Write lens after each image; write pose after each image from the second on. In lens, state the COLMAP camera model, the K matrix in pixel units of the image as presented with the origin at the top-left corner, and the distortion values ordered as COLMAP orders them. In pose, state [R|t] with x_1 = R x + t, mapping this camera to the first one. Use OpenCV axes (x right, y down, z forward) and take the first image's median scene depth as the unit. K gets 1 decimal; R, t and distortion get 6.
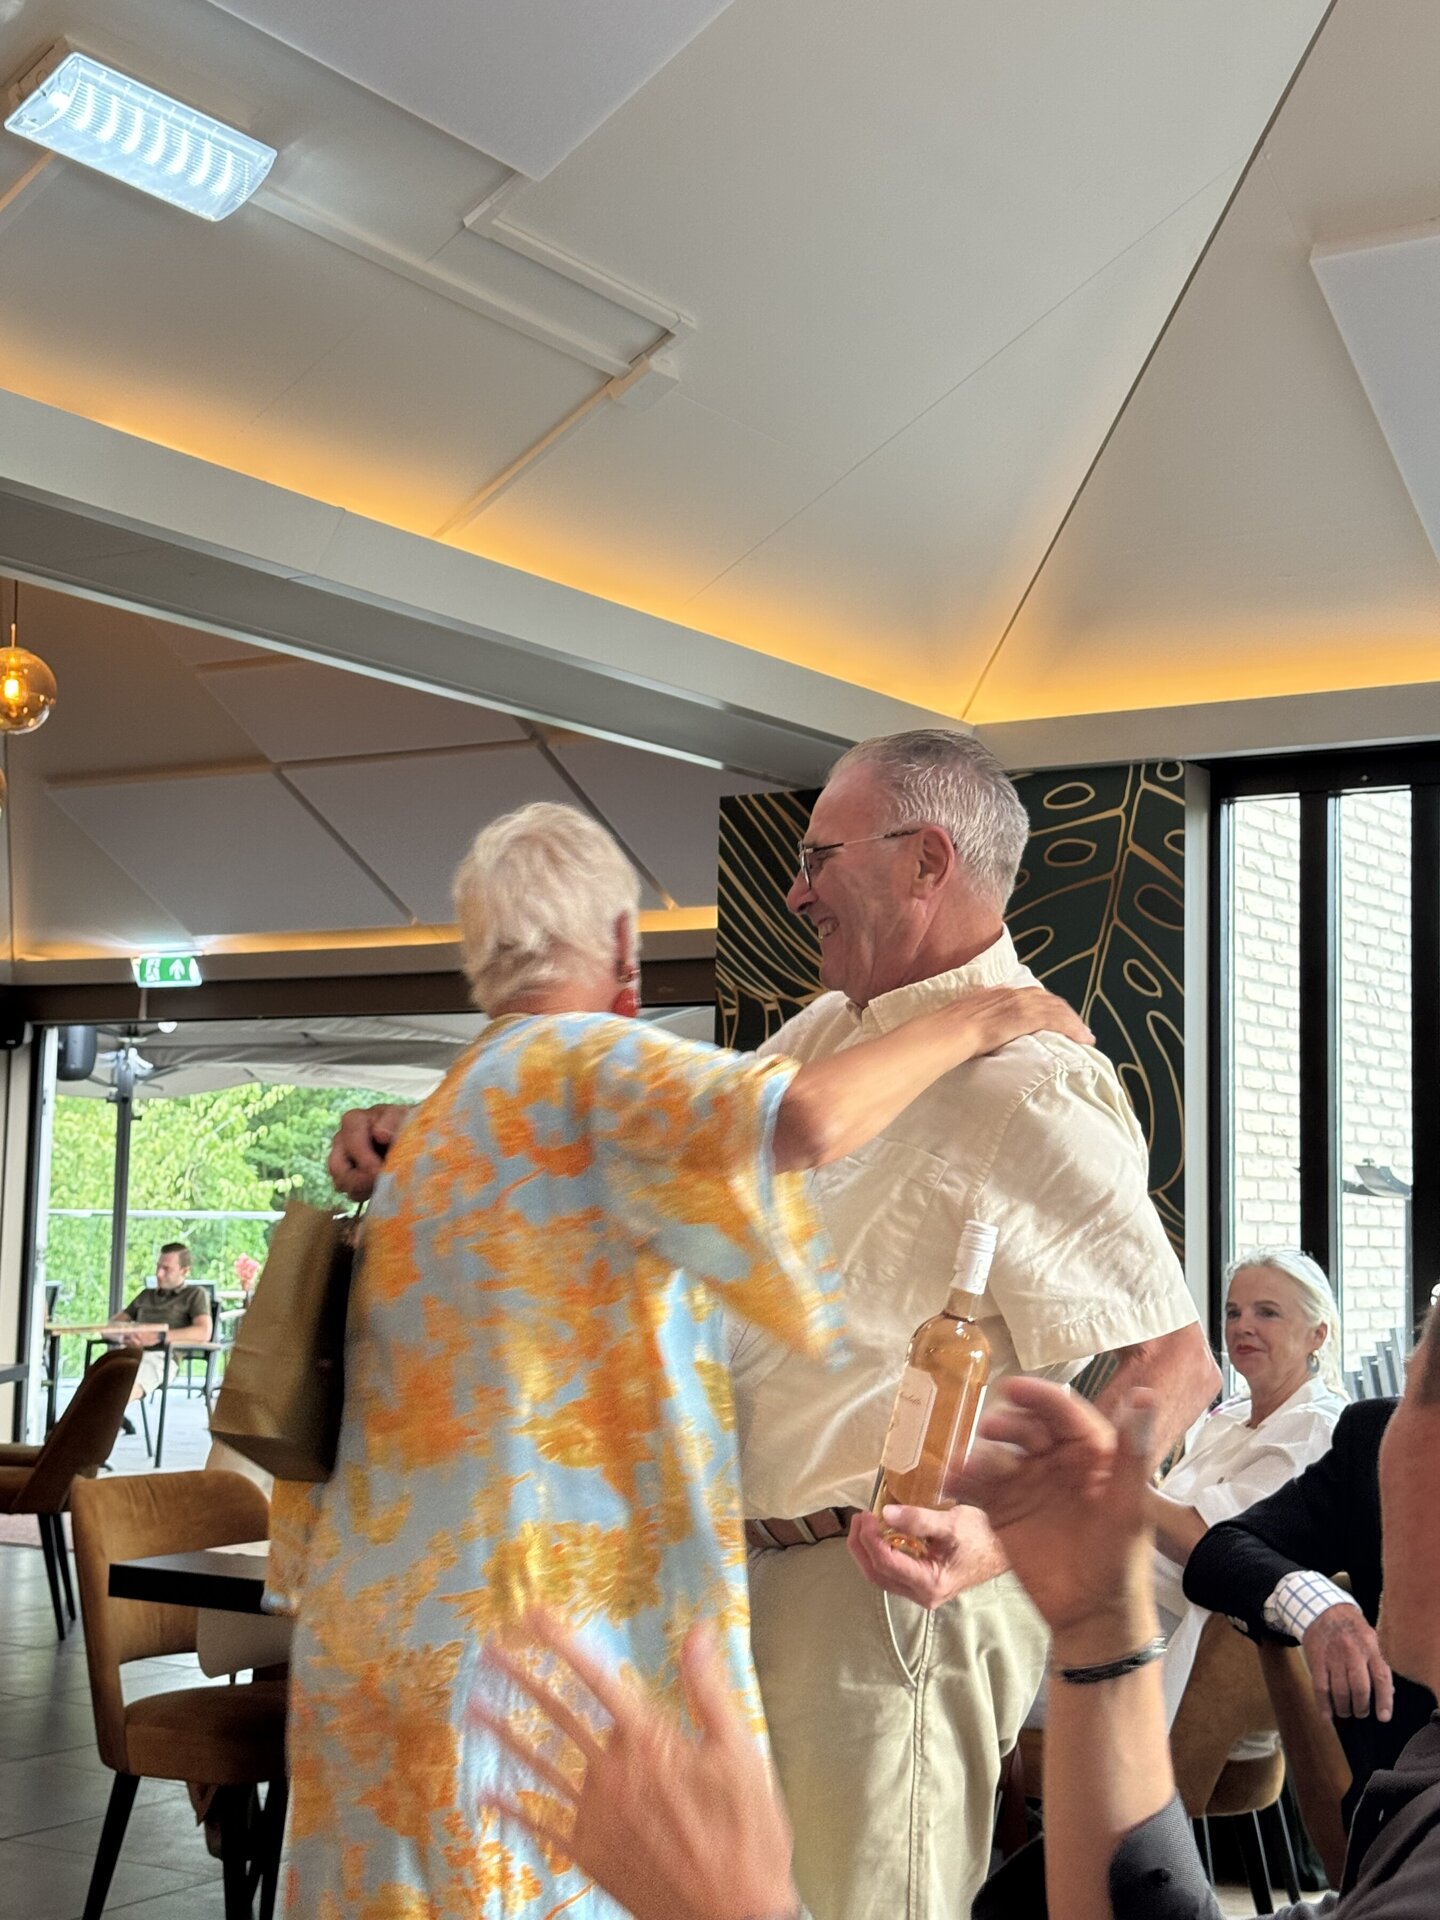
lens RADIAL K [[2779.2, 0, 723.5], [0, 2779.2, 942.6], [0, 0, 1]] dist [0.127577, 0.000000]
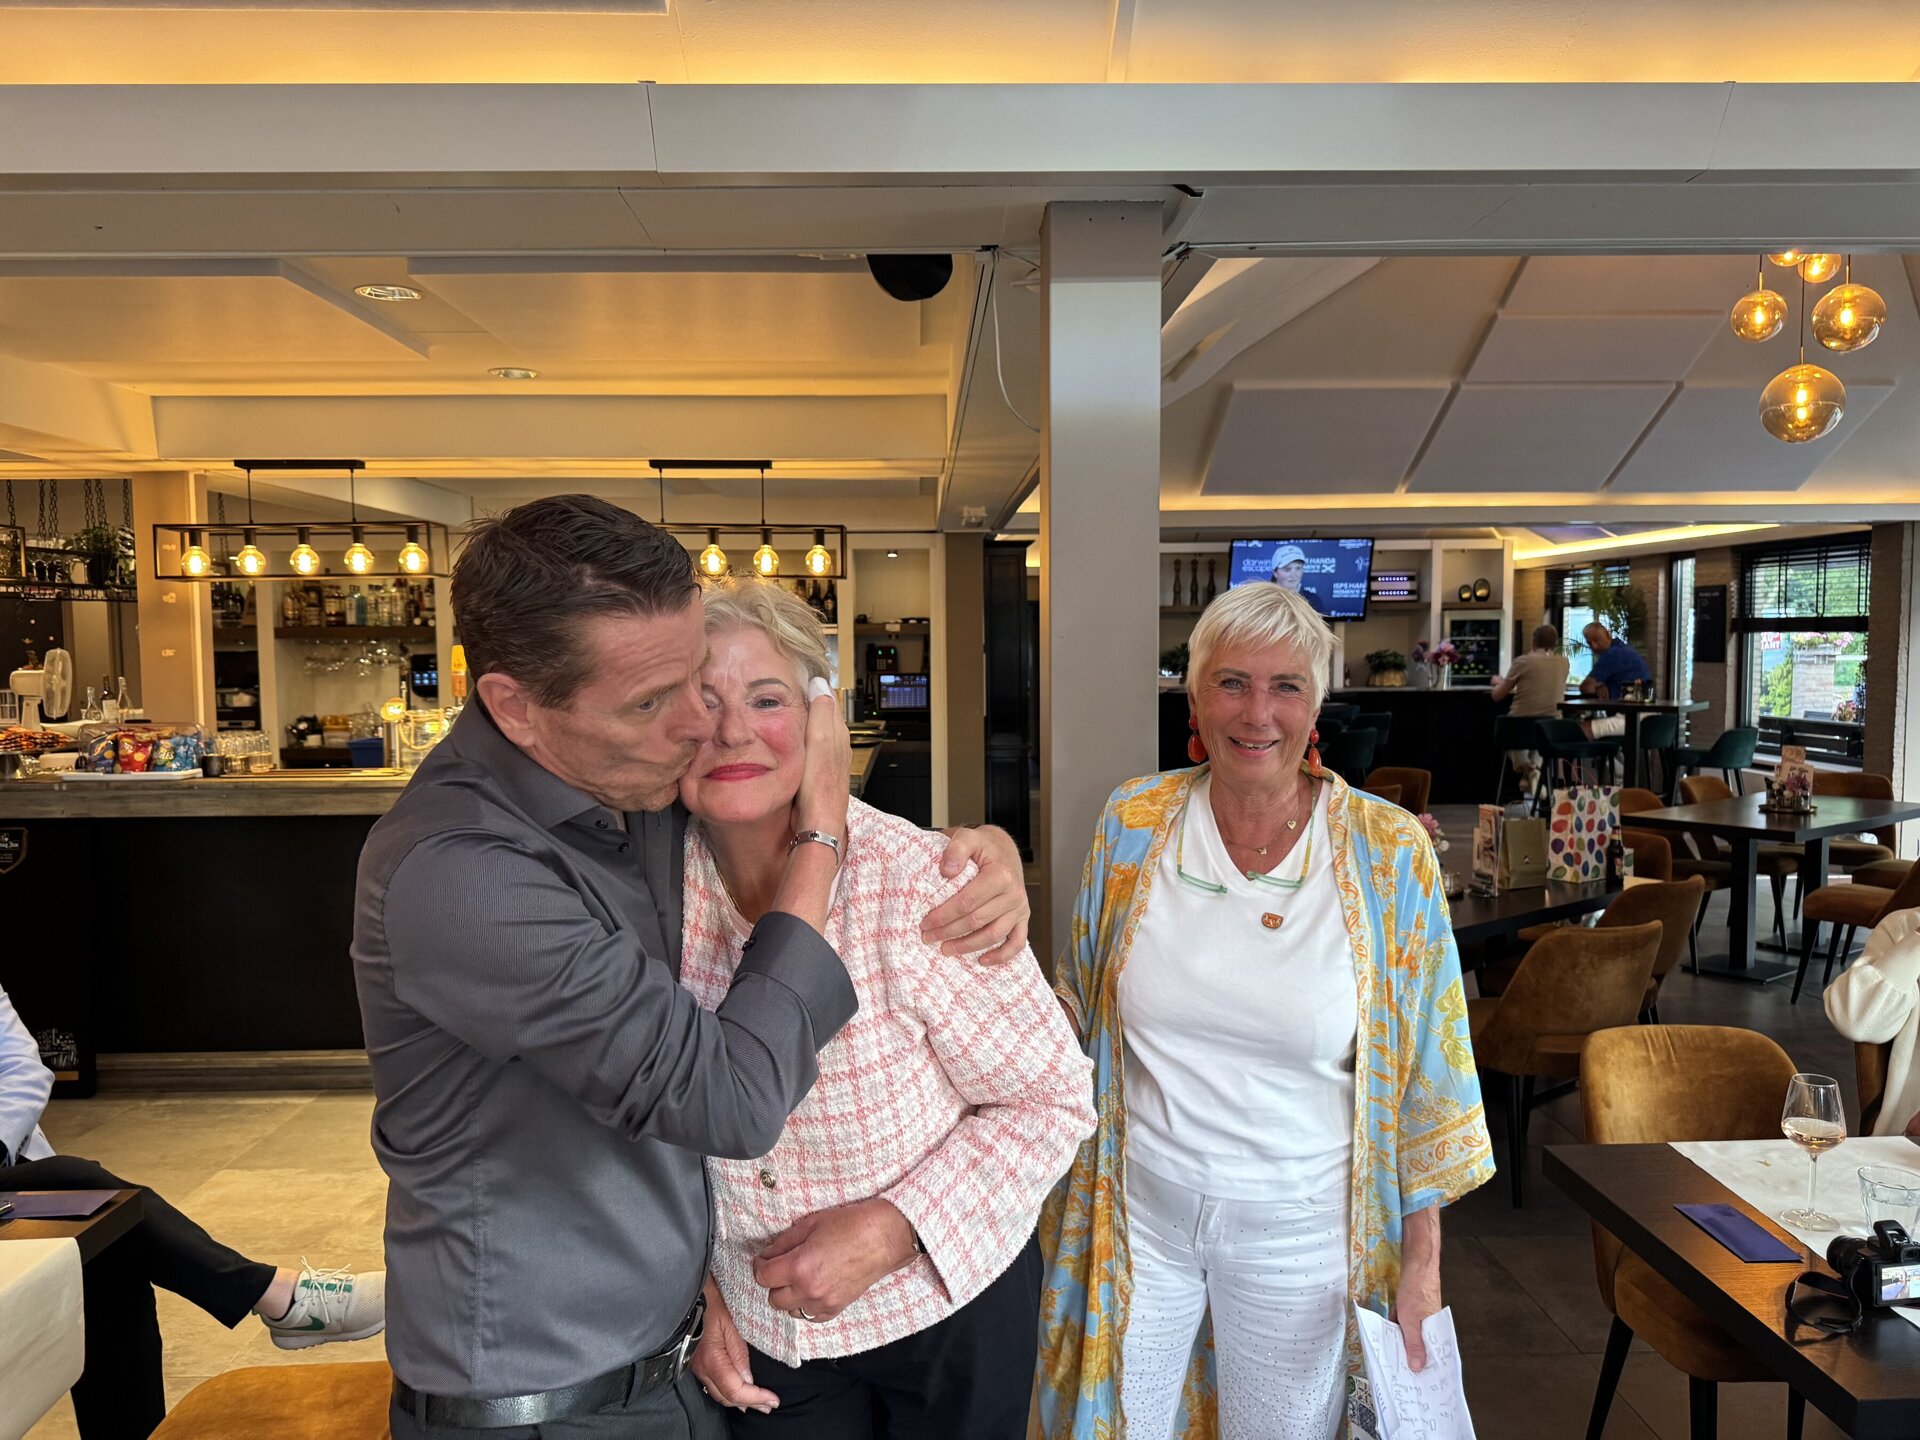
lens RADIAL K [[1361.6, 0, 942.5], [0, 1361.6, 733.8], [0, 0, 1]] dist [0.014202, -0.023735]
pose [[0.553113, 0.034611, -0.832387, 0.034422], [0.105069, 0.988261, 0.110910, -0.009346], [0.826454, -0.148804, 0.542983, 0.195612]]
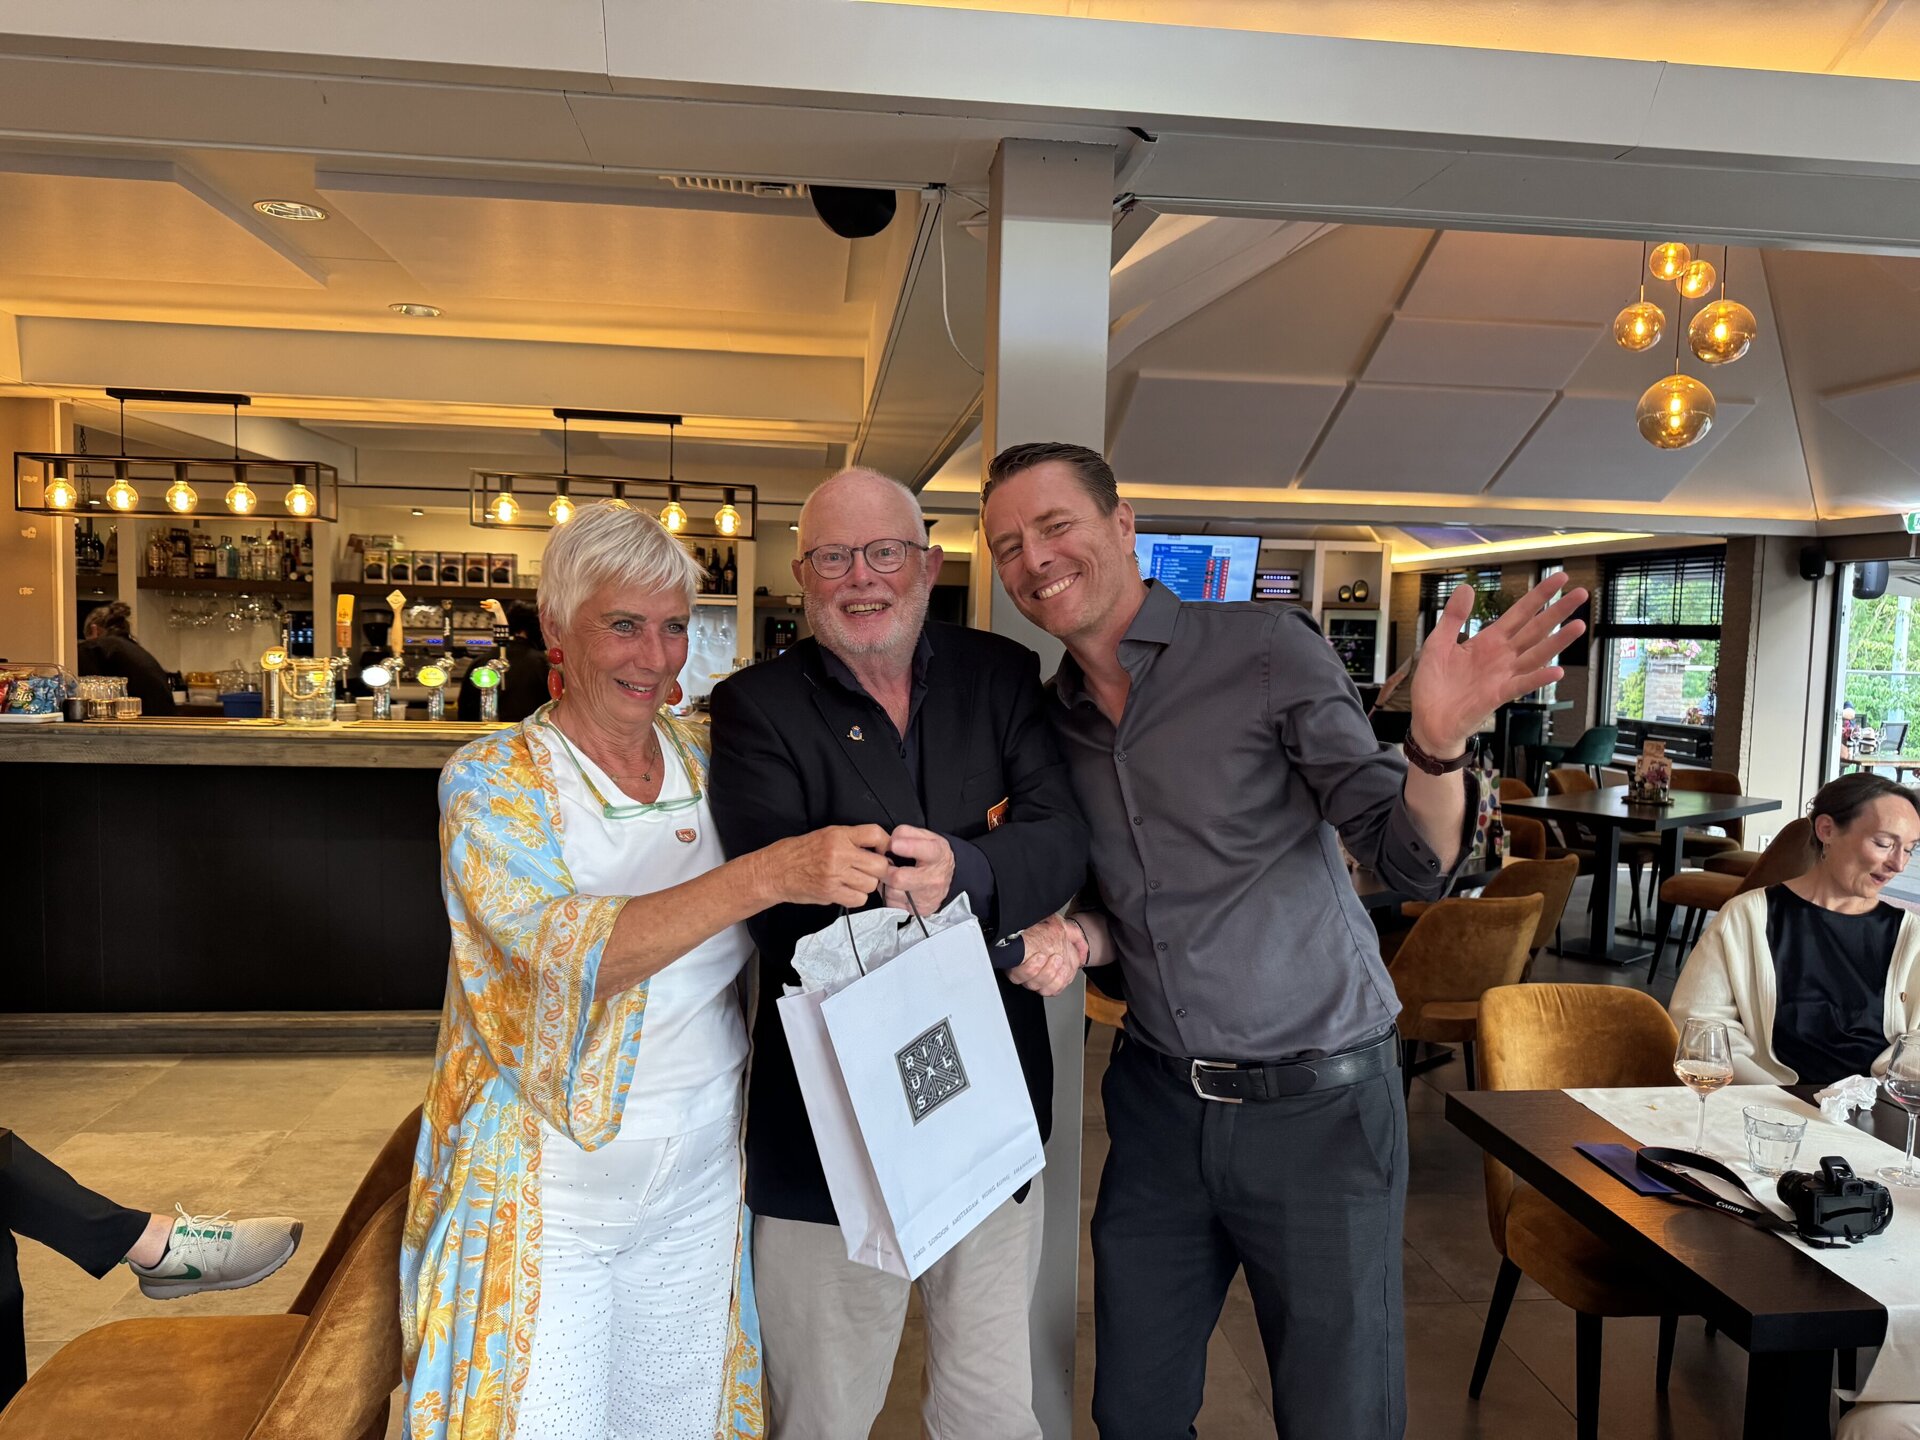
lens RADIAL K [[1361.6, 0, 950.3], [0, 1361.6, 732.2], [0, 0, 1]] dist [0.014202, -0.023735]
pose [[0.625593, 0.055713, -0.778158, 0.029534], [0.066537, 0.990002, 0.124372, -0.002842], [0.777307, -0.129582, 0.615631, 0.189465]]
